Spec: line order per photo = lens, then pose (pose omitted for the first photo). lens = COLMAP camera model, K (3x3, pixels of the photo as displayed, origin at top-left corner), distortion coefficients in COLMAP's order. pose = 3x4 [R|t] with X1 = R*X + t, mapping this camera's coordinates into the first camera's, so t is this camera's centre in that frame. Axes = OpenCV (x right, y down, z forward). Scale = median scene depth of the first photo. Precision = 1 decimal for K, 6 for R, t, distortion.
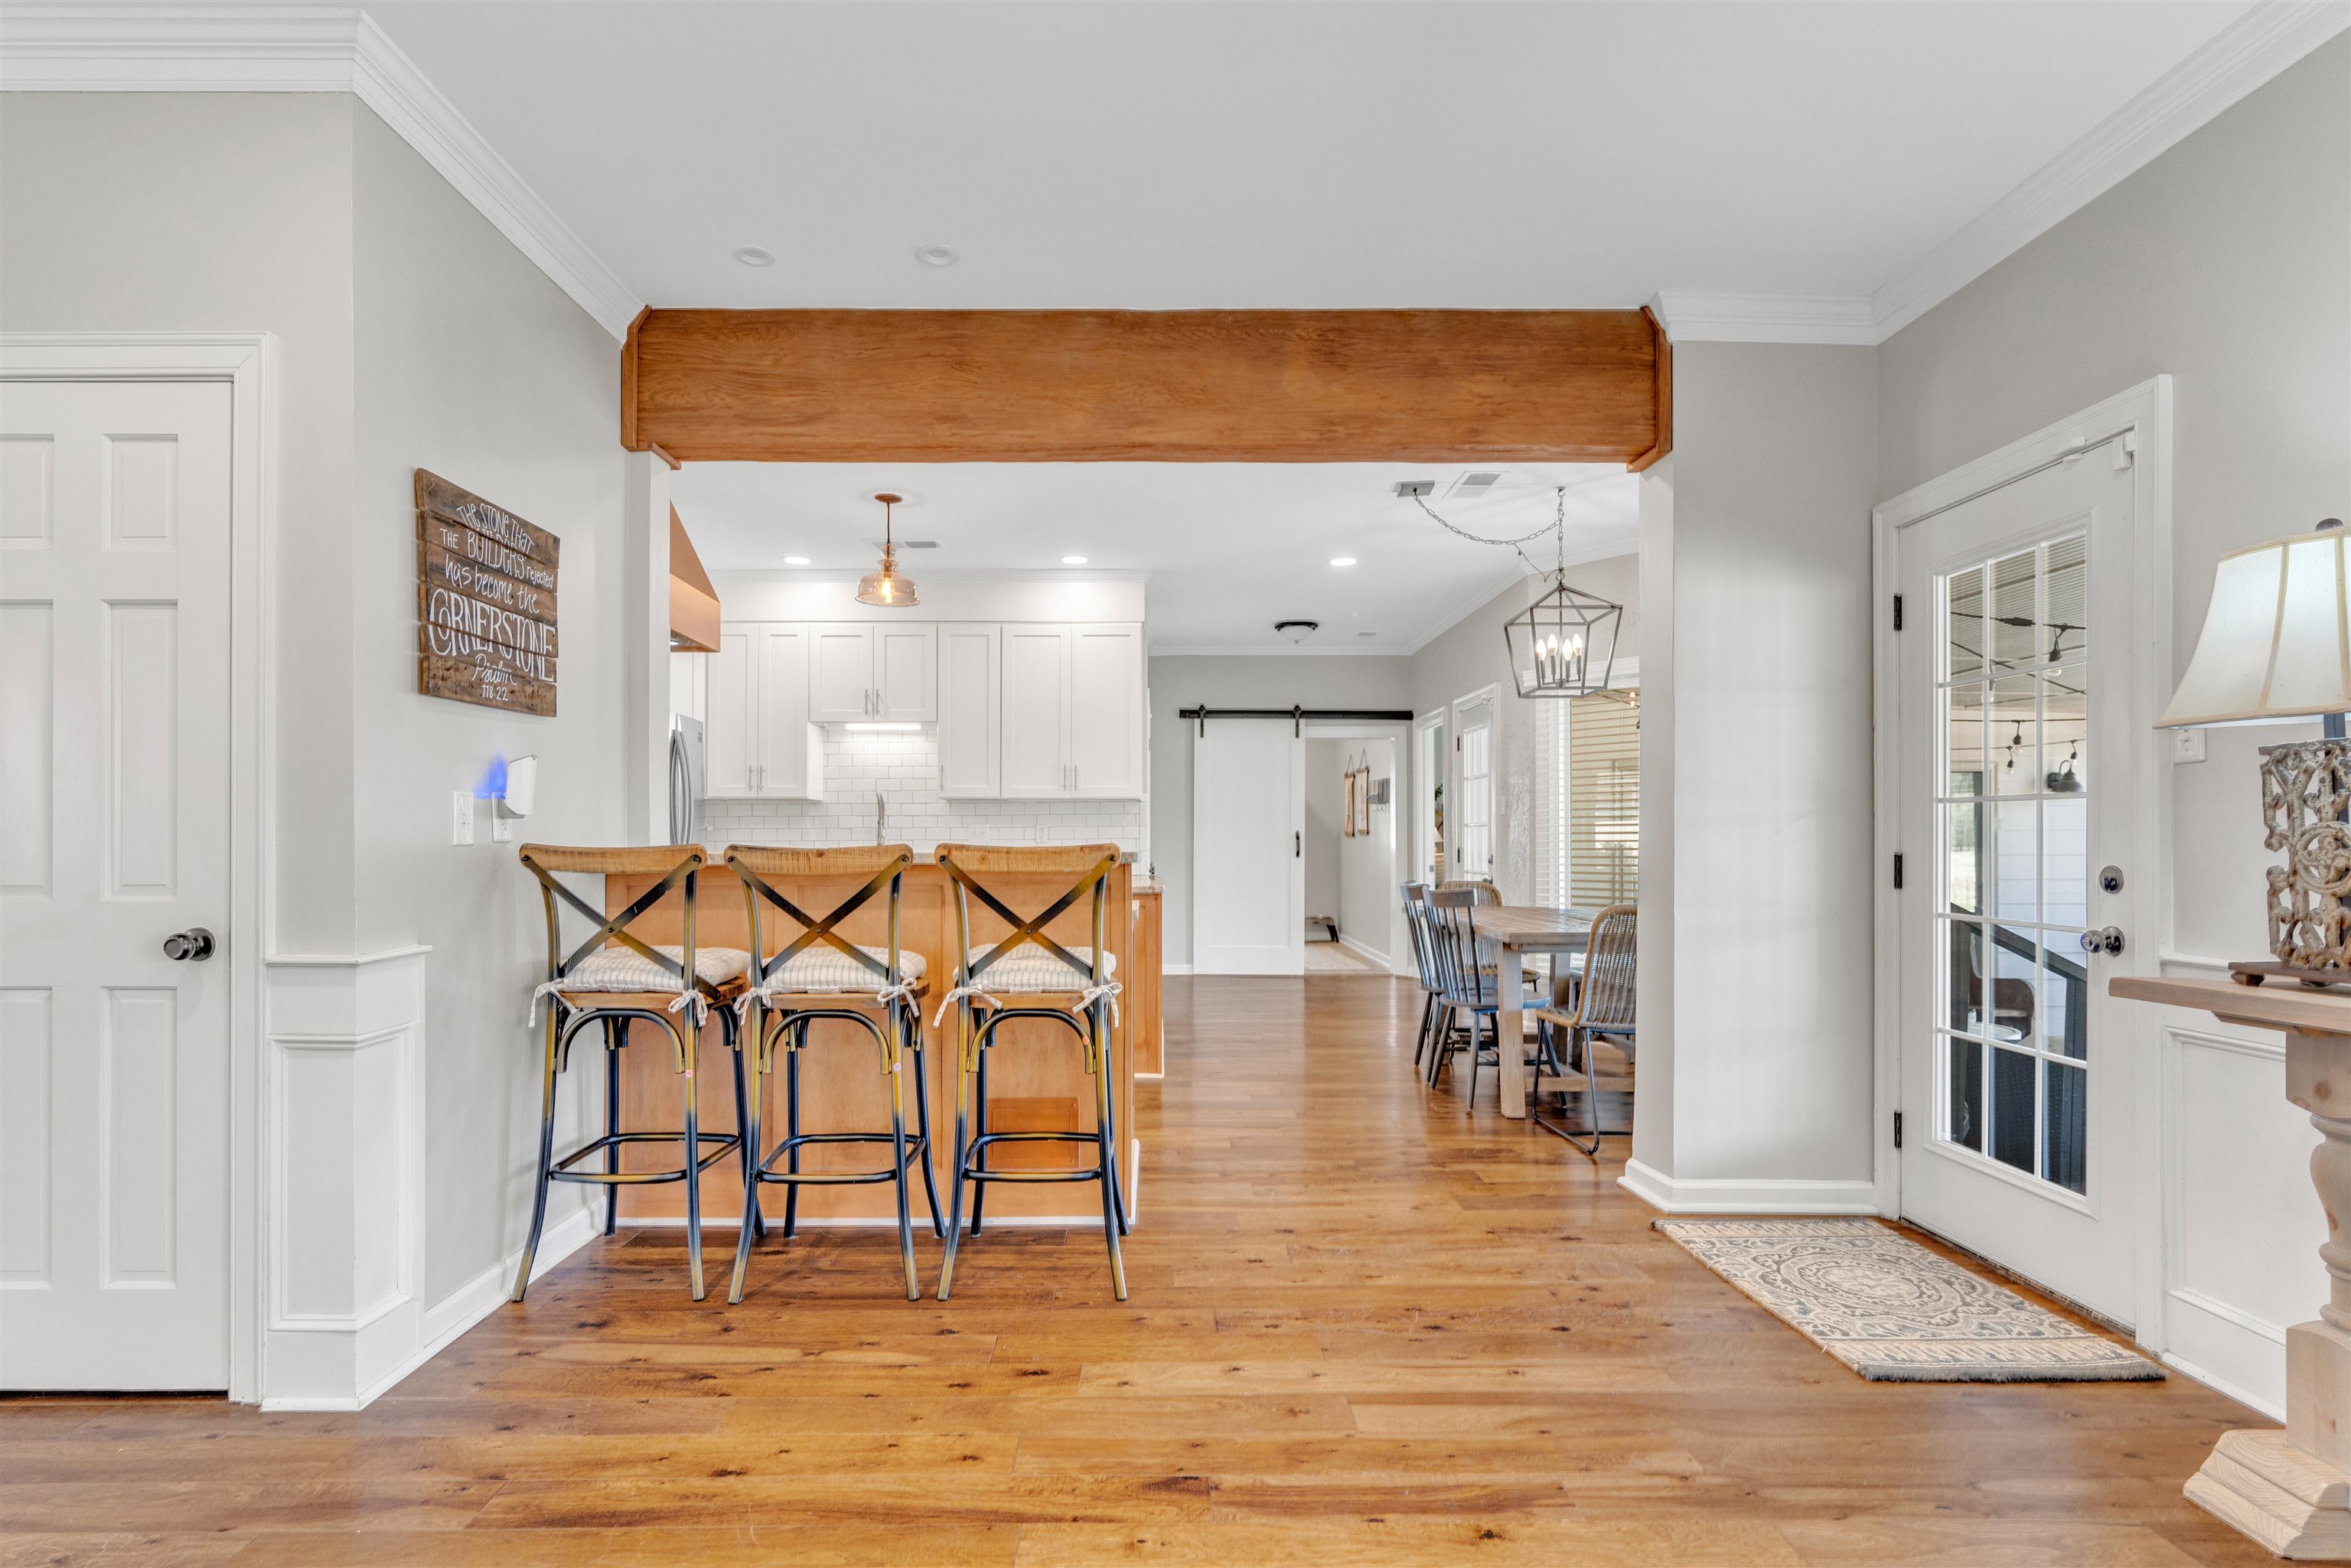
lens RADIAL K [[1185.2, 0, 1141.6], [0, 1185.2, 822.5], [0, 0, 1]] dist [-0.000780, 0.001344]
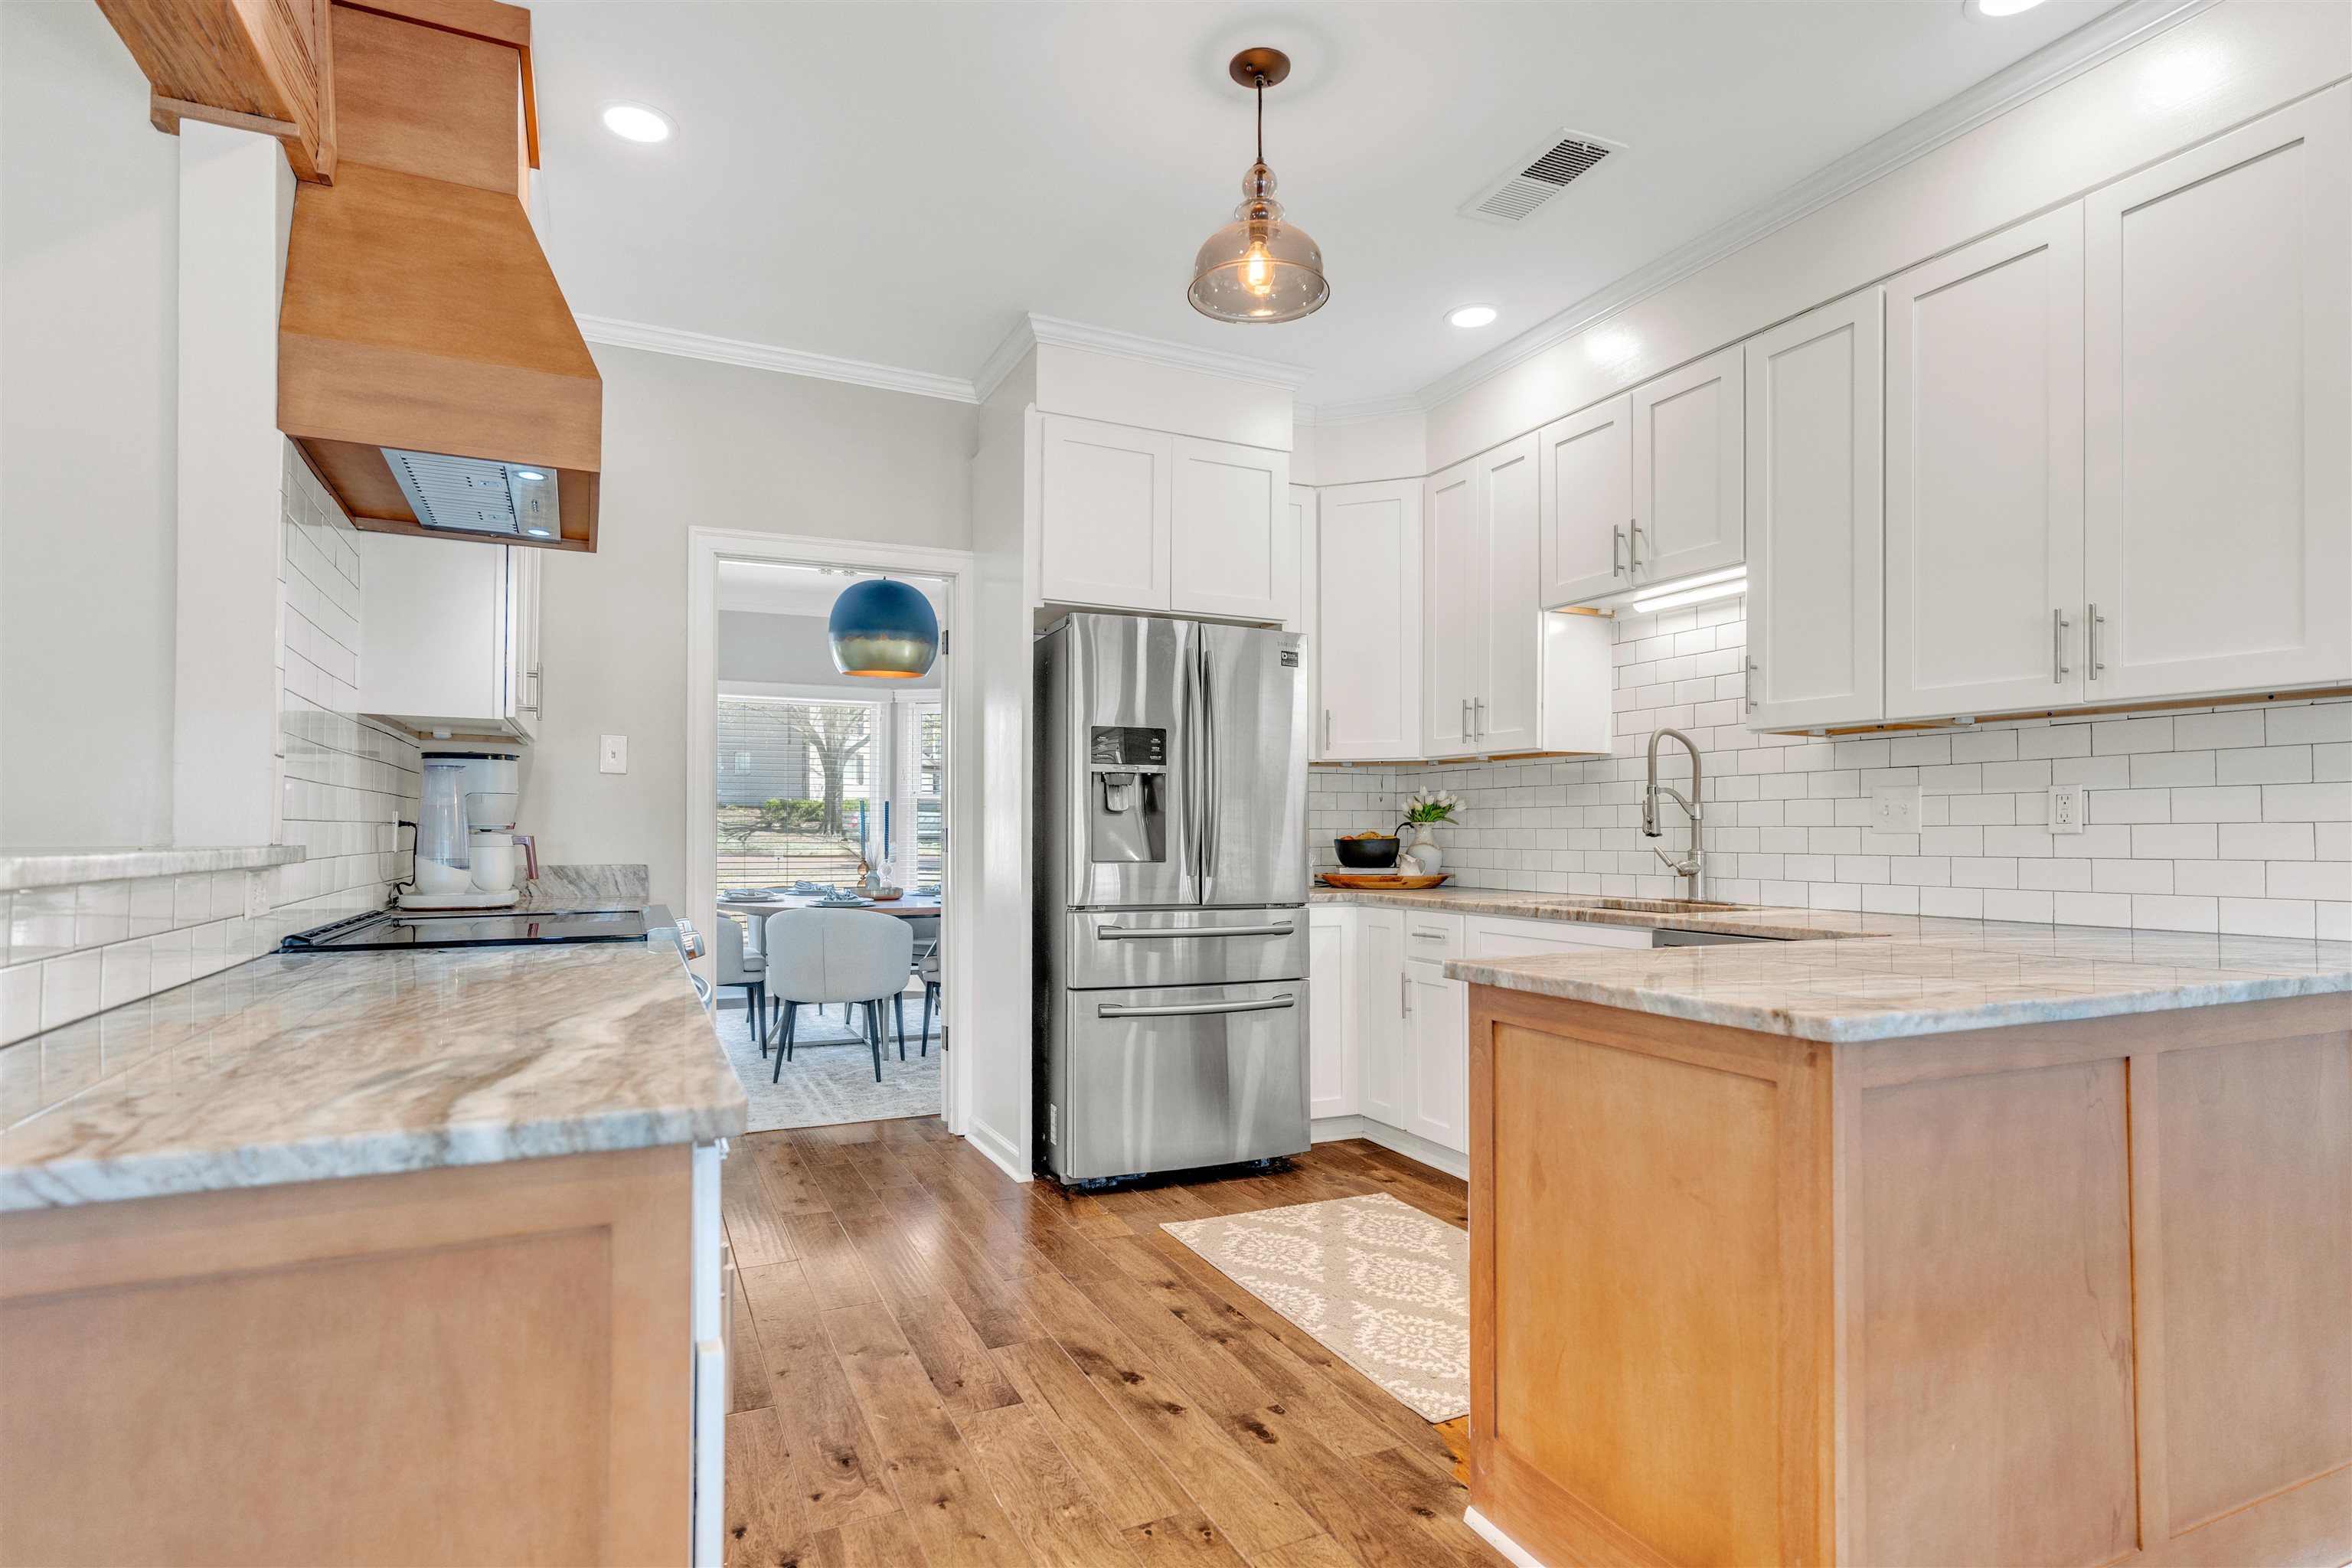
lens RADIAL K [[1185.8, 0, 1178.2], [0, 1185.8, 807.6], [0, 0, 1]] dist [-0.000780, 0.001344]
pose [[0.414791, -0.014868, -0.909795, 0.109509], [0.012970, 0.999862, -0.010426, 0.007329], [0.909824, -0.007475, 0.414926, 0.475732]]
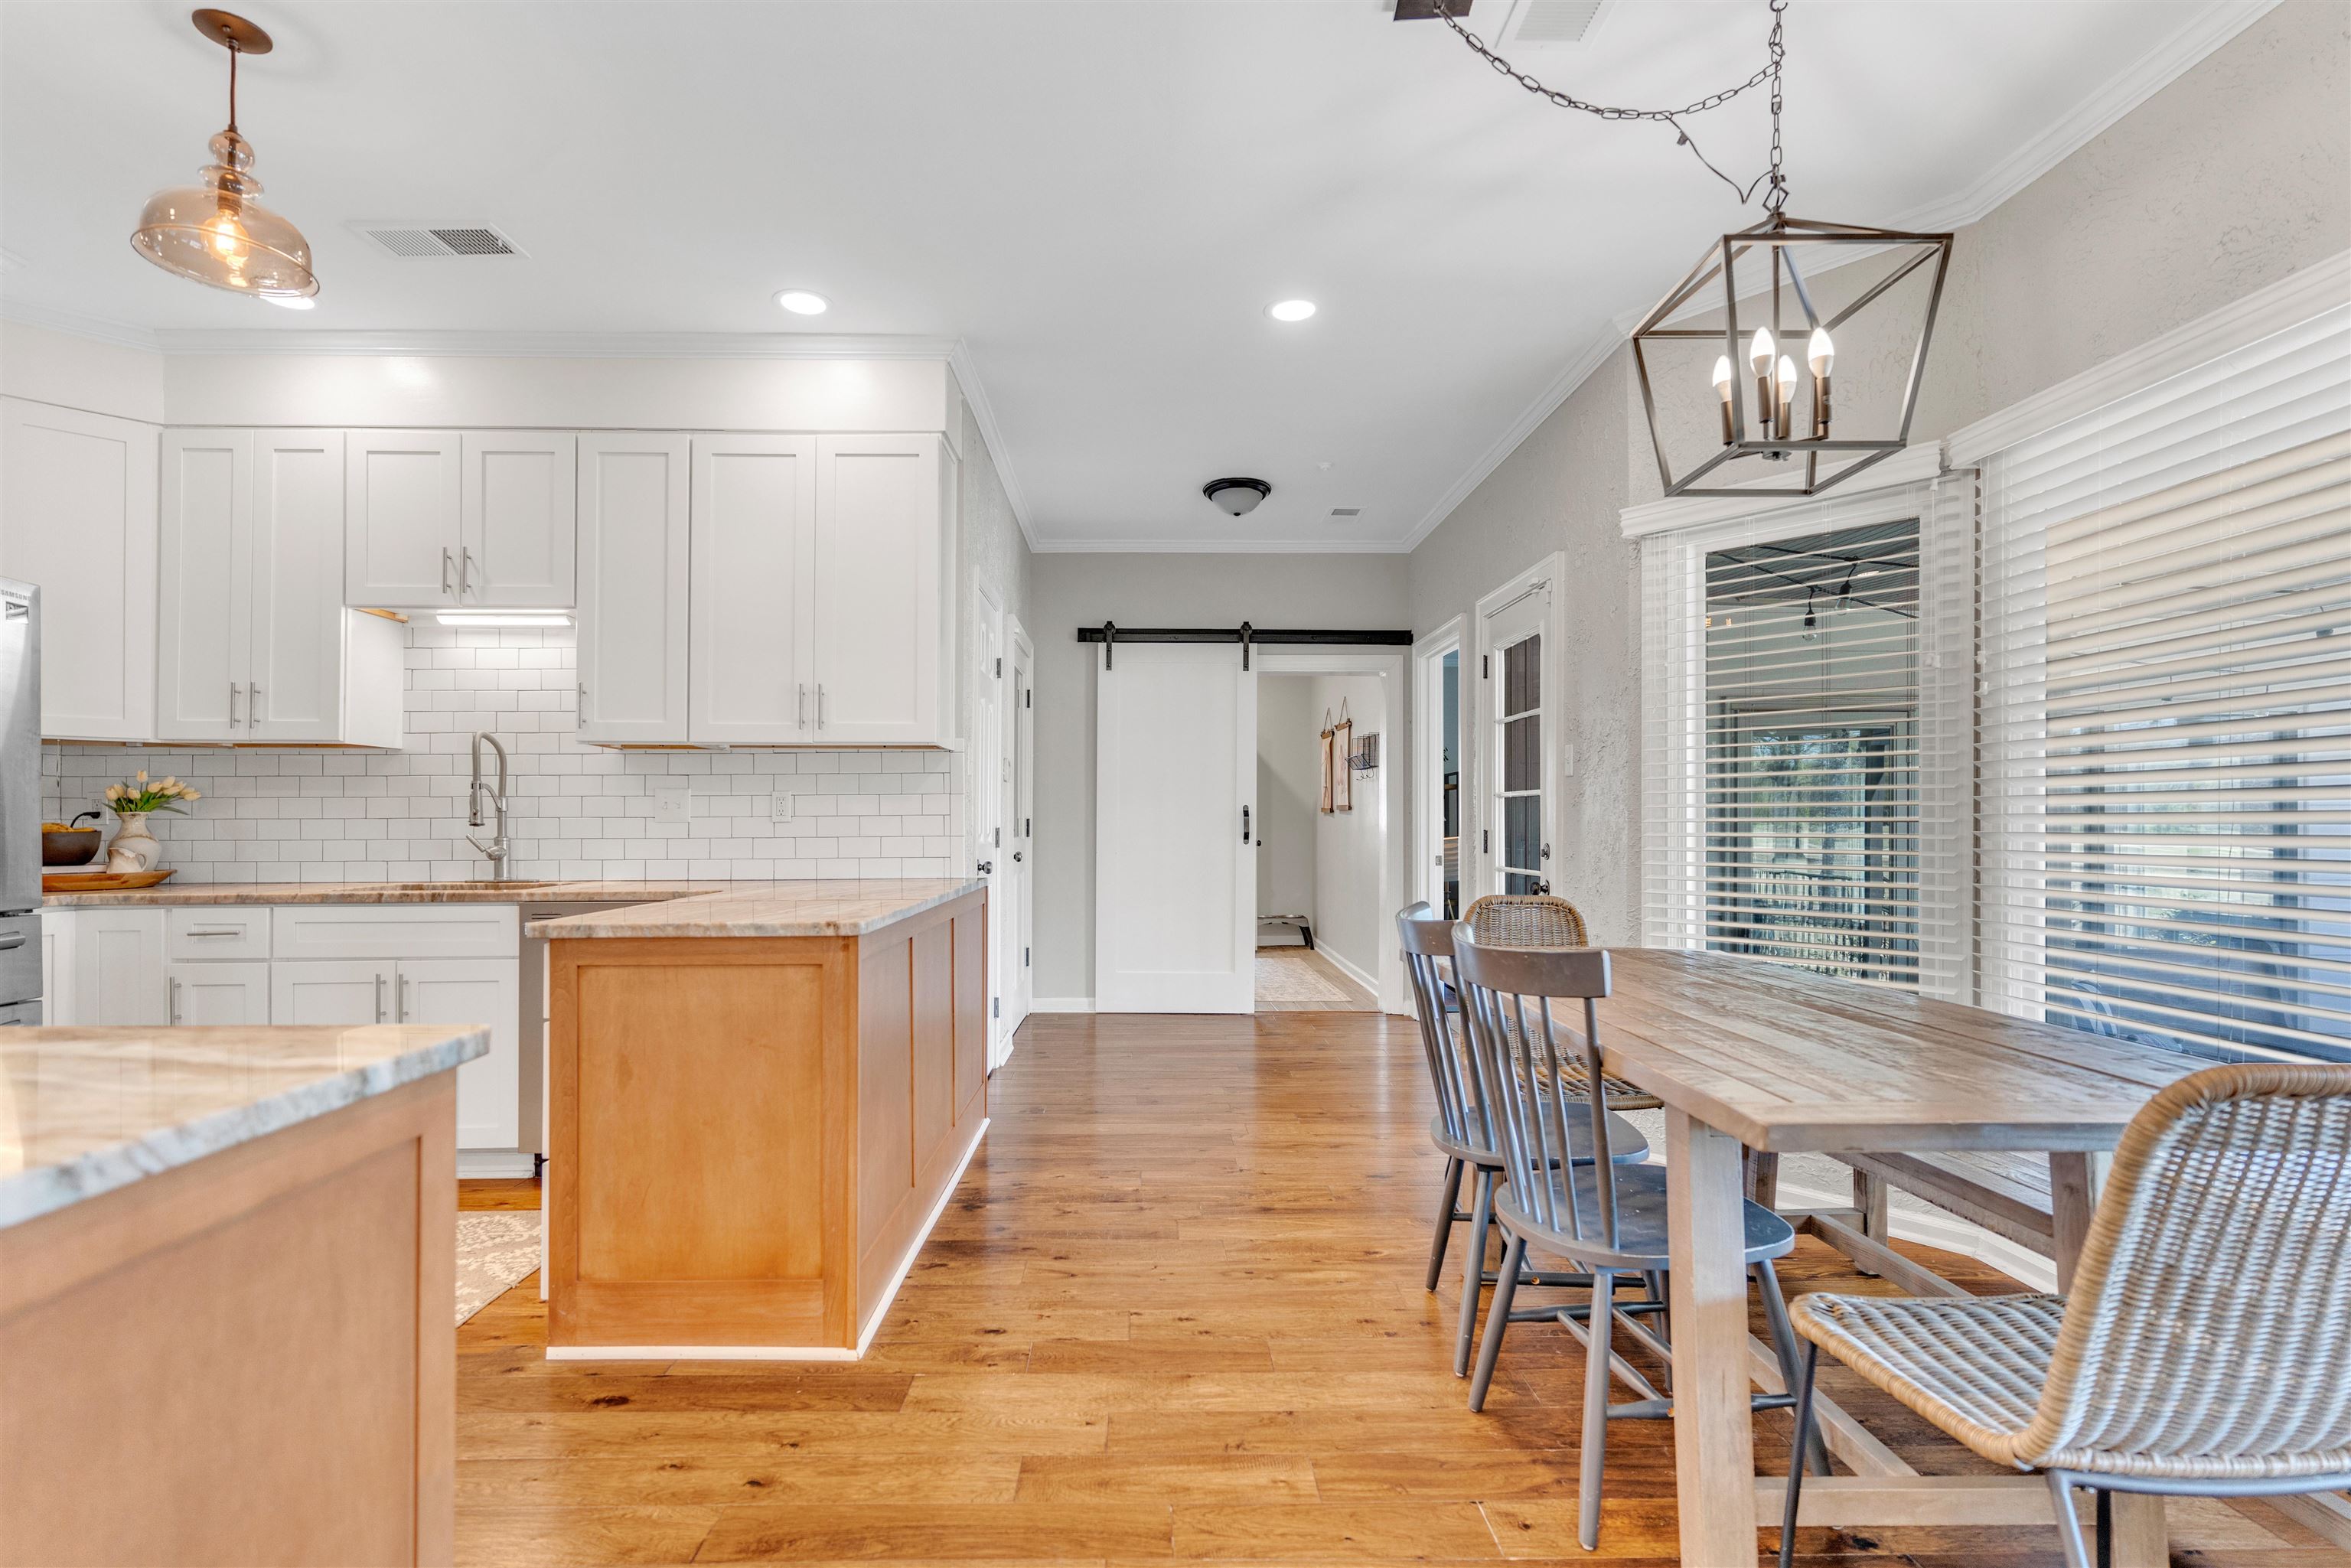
lens RADIAL K [[1185.2, 0, 1171.8], [0, 1185.2, 796.0], [0, 0, 1]] dist [-0.000780, 0.001344]
pose [[0.999464, 0.002010, 0.032682, 0.069836], [-0.001887, 0.999991, -0.003797, 0.004825], [-0.032689, 0.003734, 0.999459, 0.330238]]
